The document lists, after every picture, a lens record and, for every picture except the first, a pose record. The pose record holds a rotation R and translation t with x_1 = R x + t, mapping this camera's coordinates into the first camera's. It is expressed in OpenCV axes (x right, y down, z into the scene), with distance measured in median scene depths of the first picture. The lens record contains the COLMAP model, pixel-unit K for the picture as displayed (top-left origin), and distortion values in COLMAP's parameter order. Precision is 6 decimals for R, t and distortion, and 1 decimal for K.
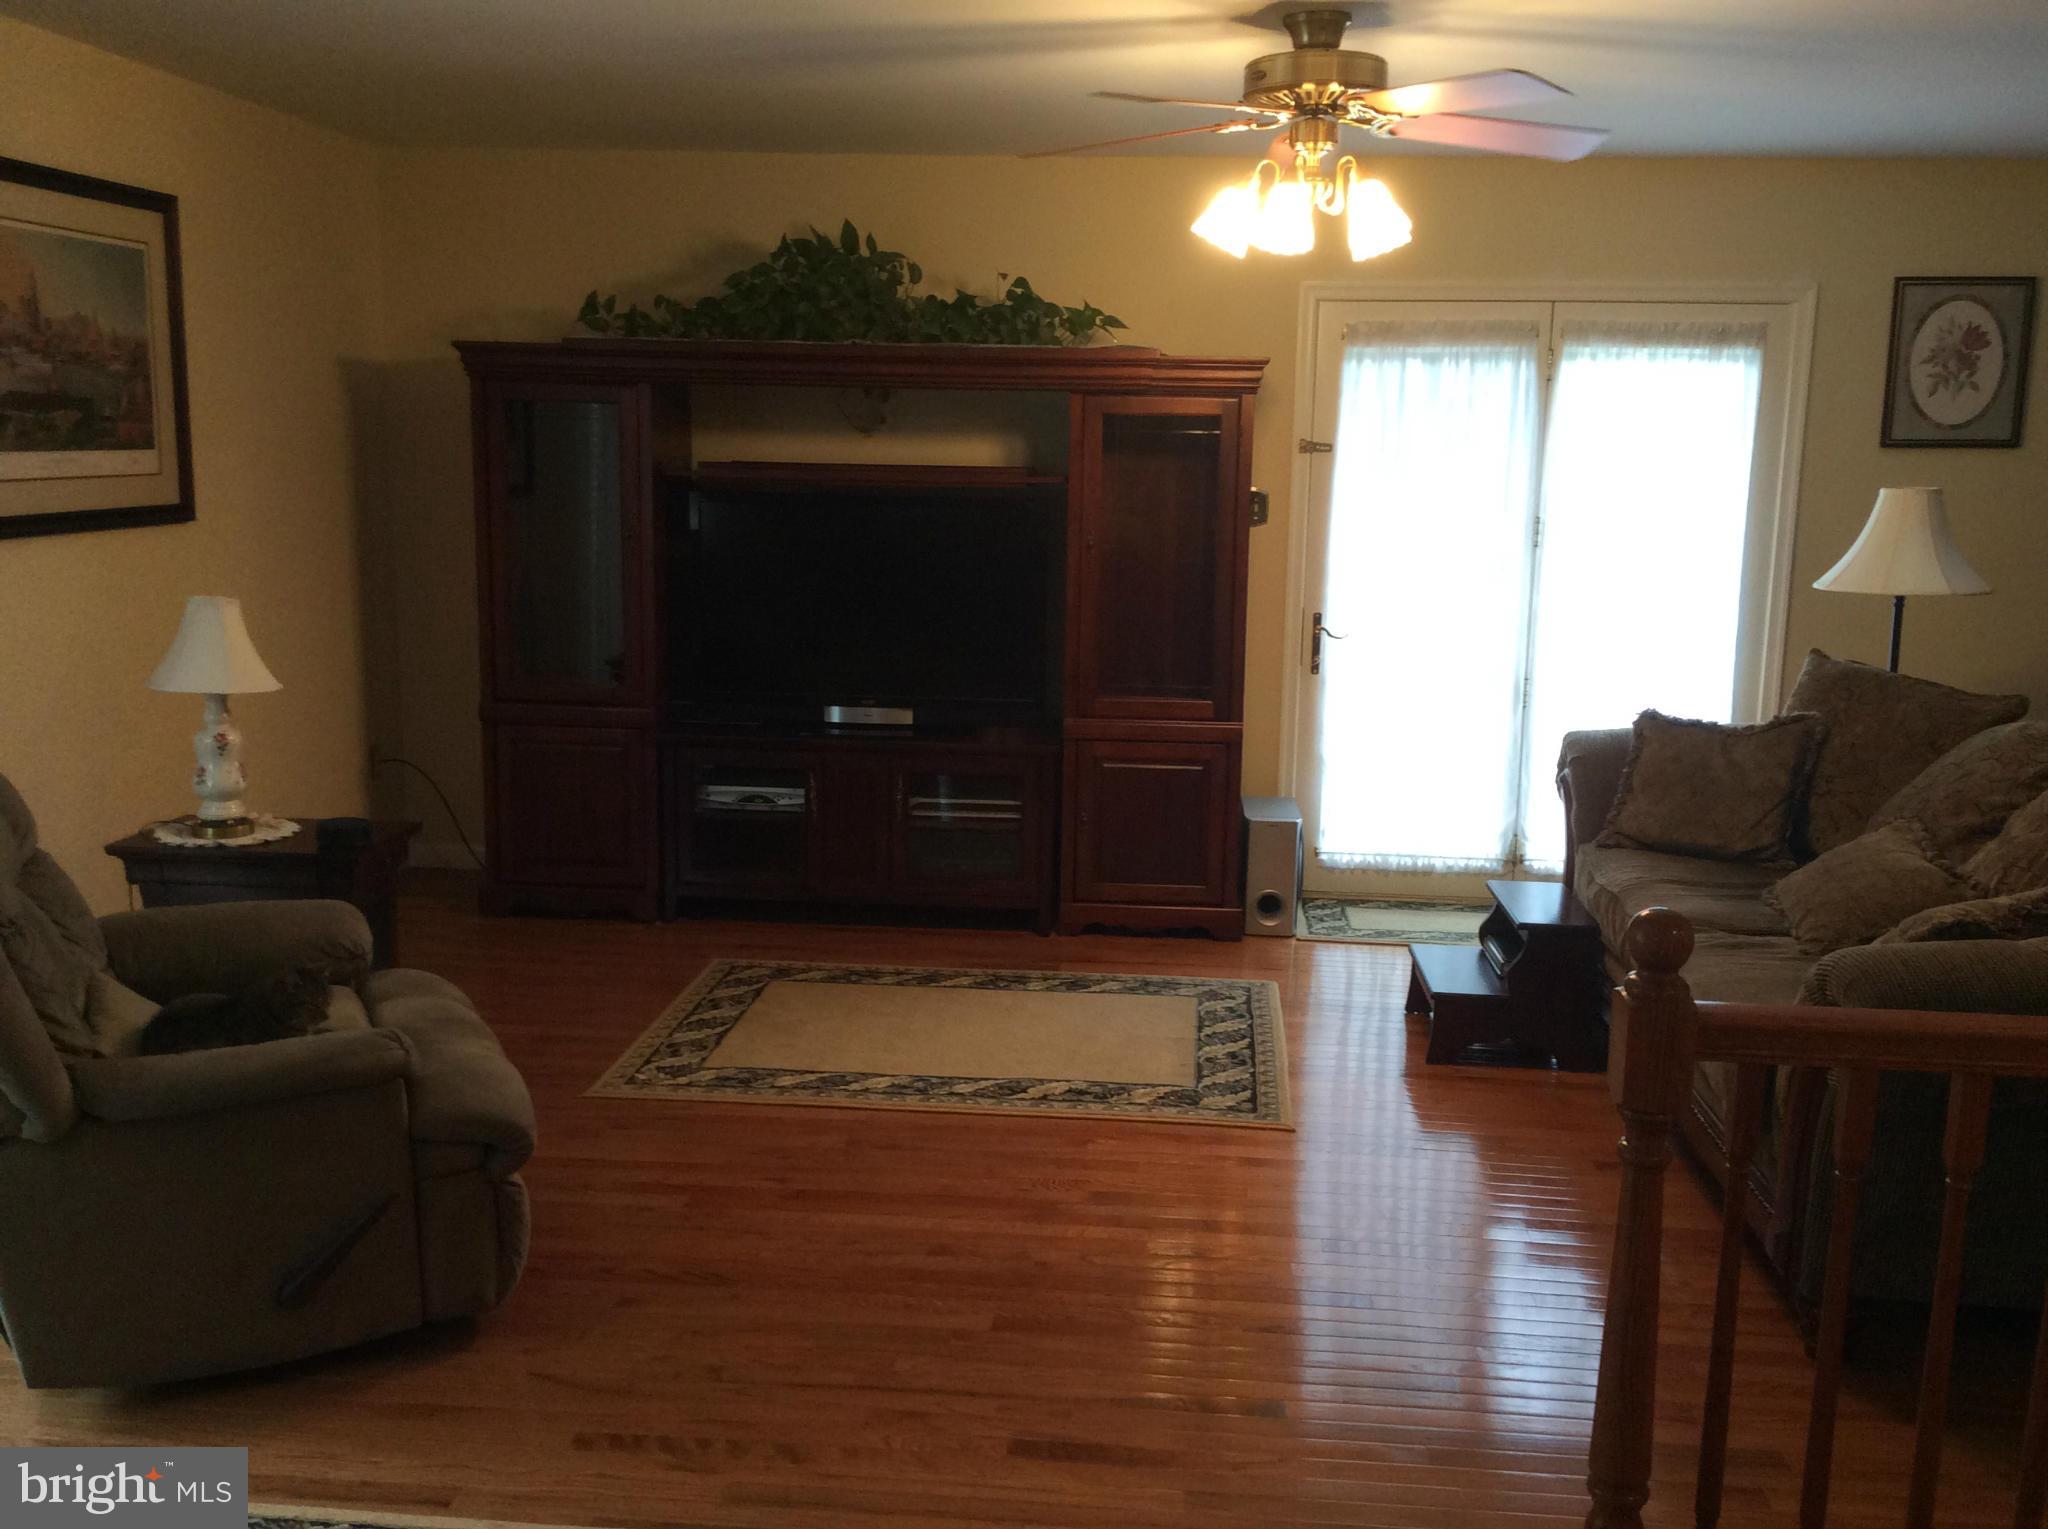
lens RADIAL K [[1872.9, 0, 1027.8], [0, 1872.9, 776.4], [0, 0, 1]] dist [0.012274, 0.000000]
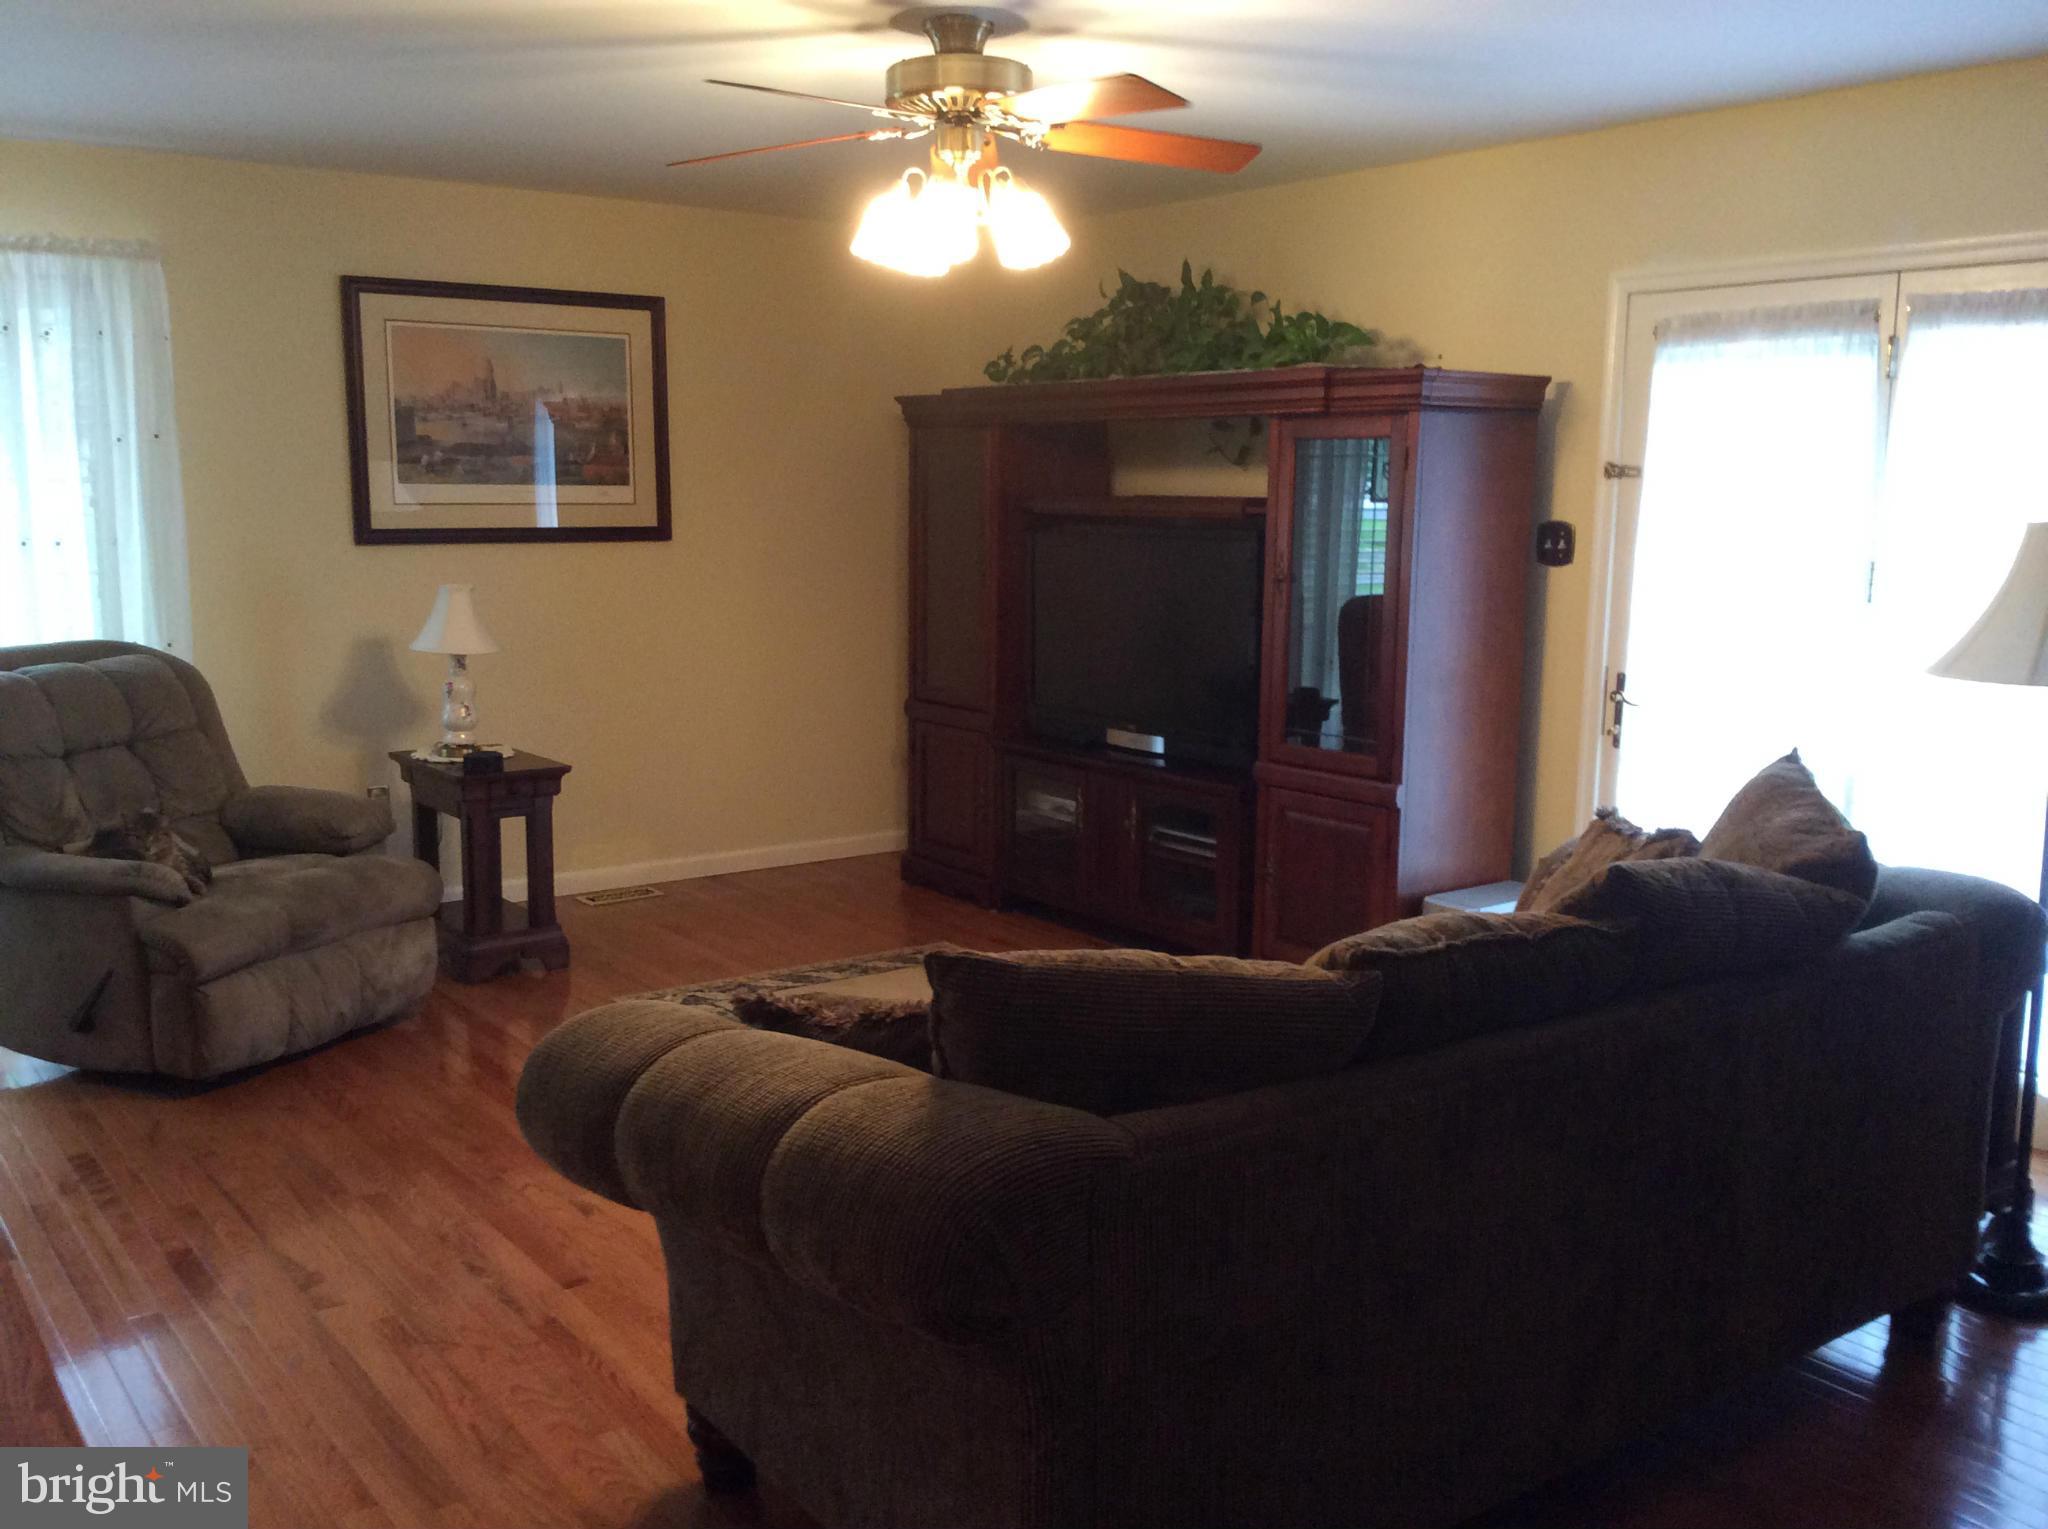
lens RADIAL K [[1872.9, 0, 1021.6], [0, 1872.9, 760.1], [0, 0, 1]] dist [0.012274, 0.000000]
pose [[0.661935, 0.098158, -0.743107, 0.689256], [-0.129035, 0.991510, 0.016030, -0.032870], [0.738371, 0.085276, 0.668981, 0.297649]]
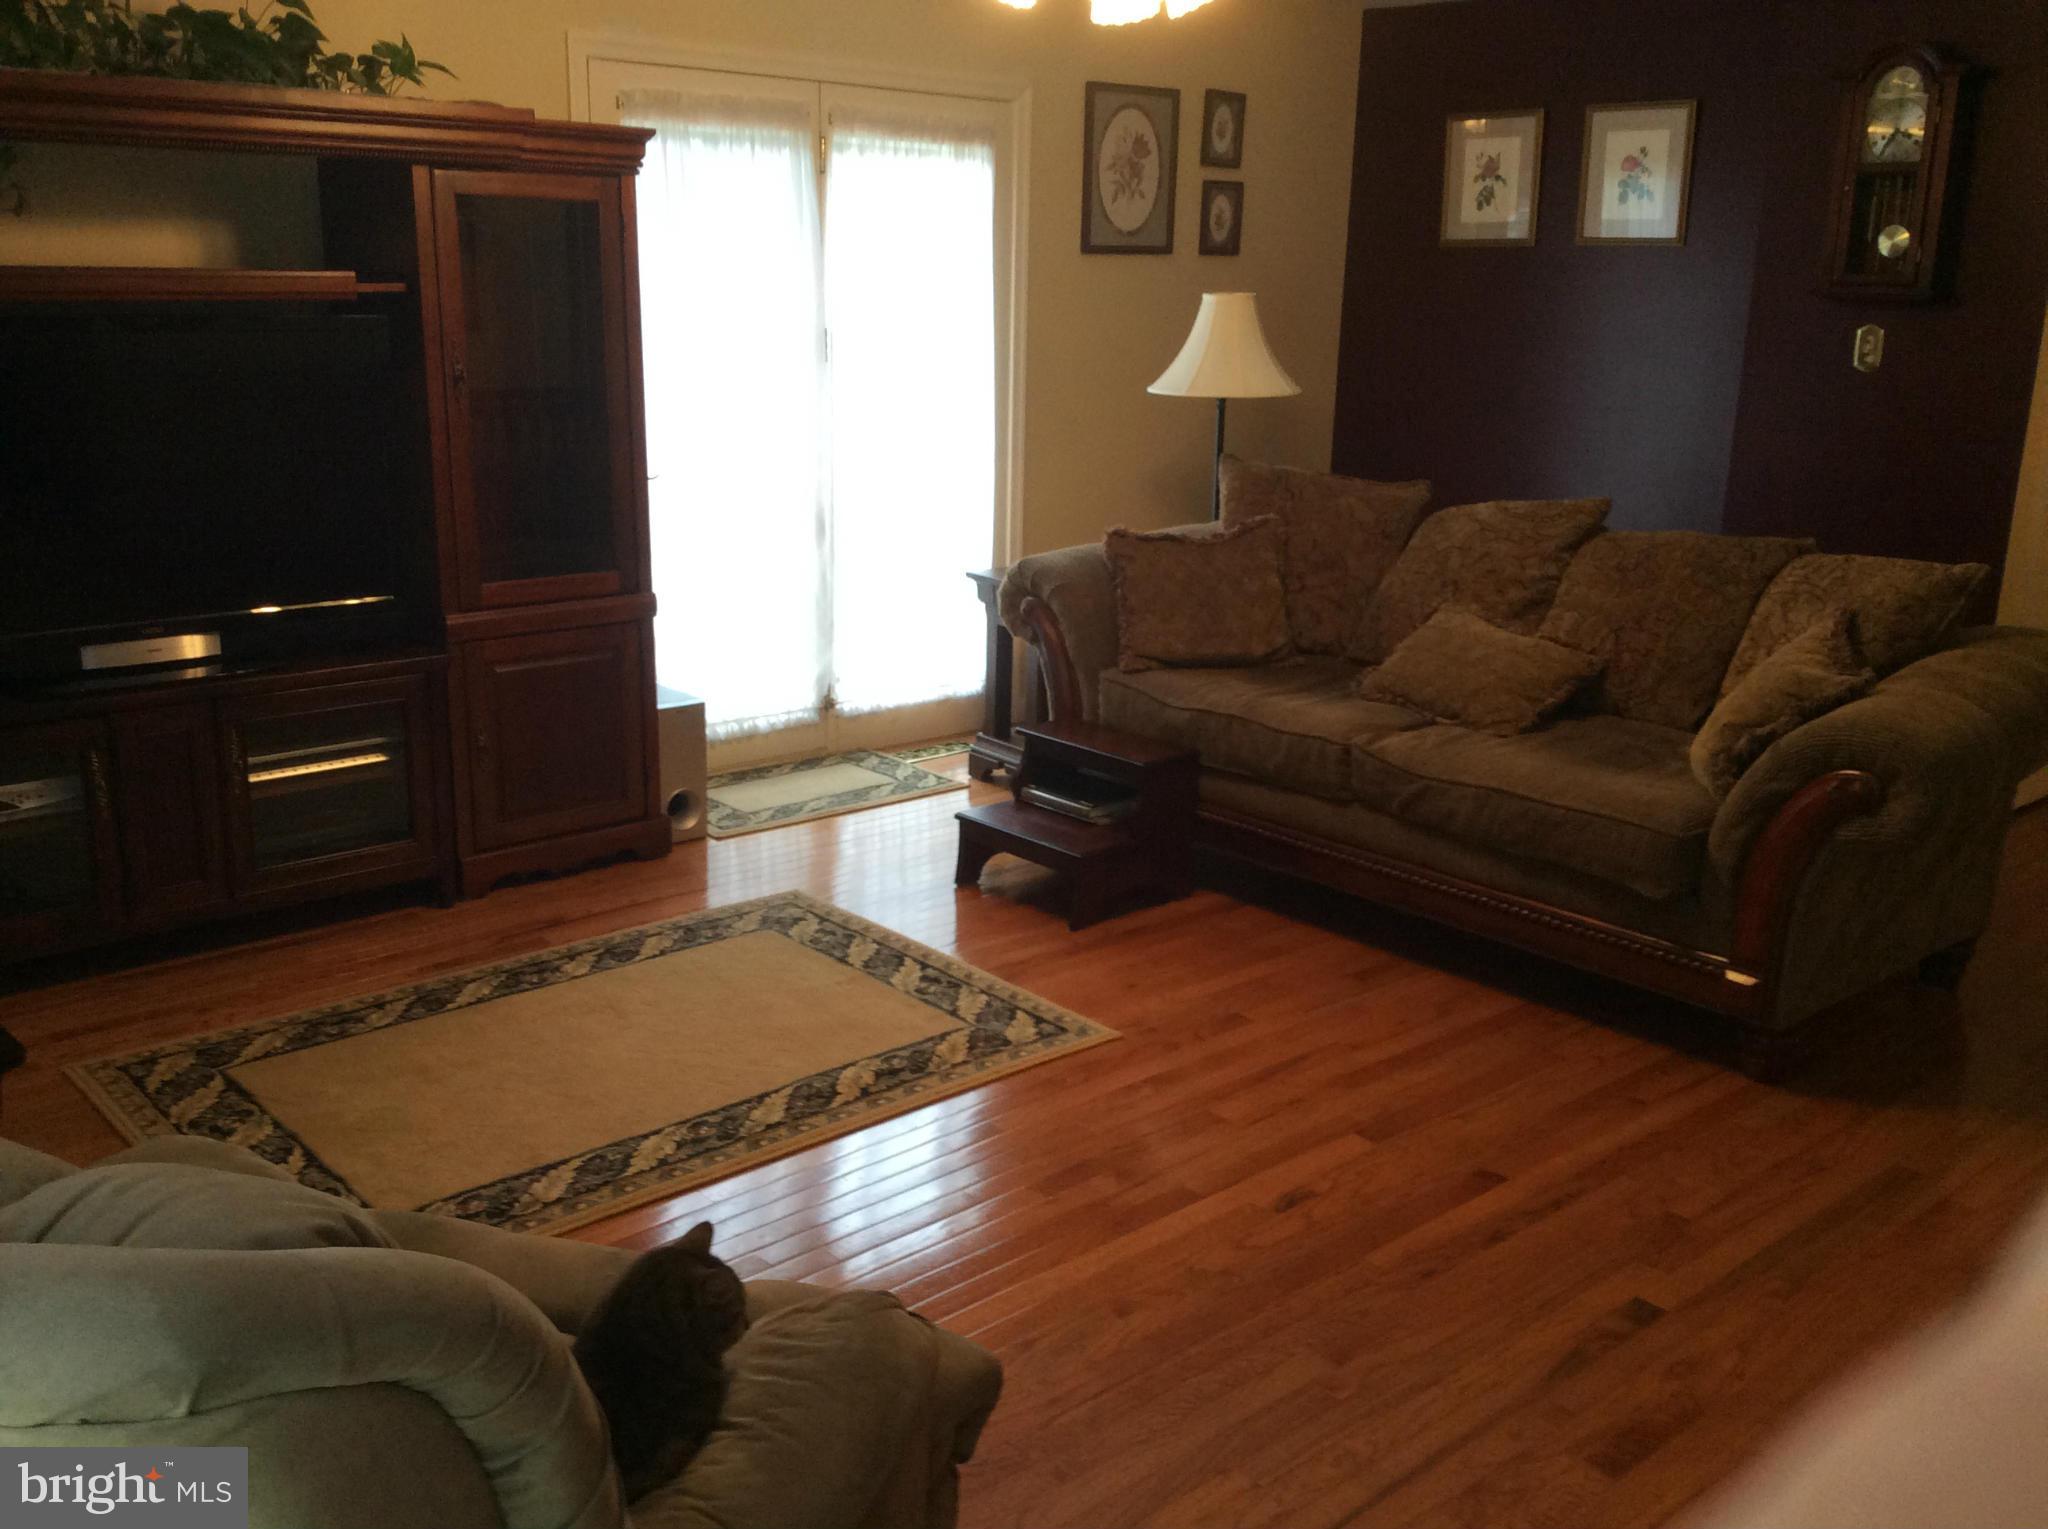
lens RADIAL K [[1872.9, 0, 1055.8], [0, 1872.9, 796.2], [0, 0, 1]] dist [0.012274, 0.000000]
pose [[0.663551, -0.202697, 0.720149, -0.394003], [0.118486, 0.978921, 0.166358, -0.060030], [-0.738689, -0.025059, 0.673581, 0.333778]]
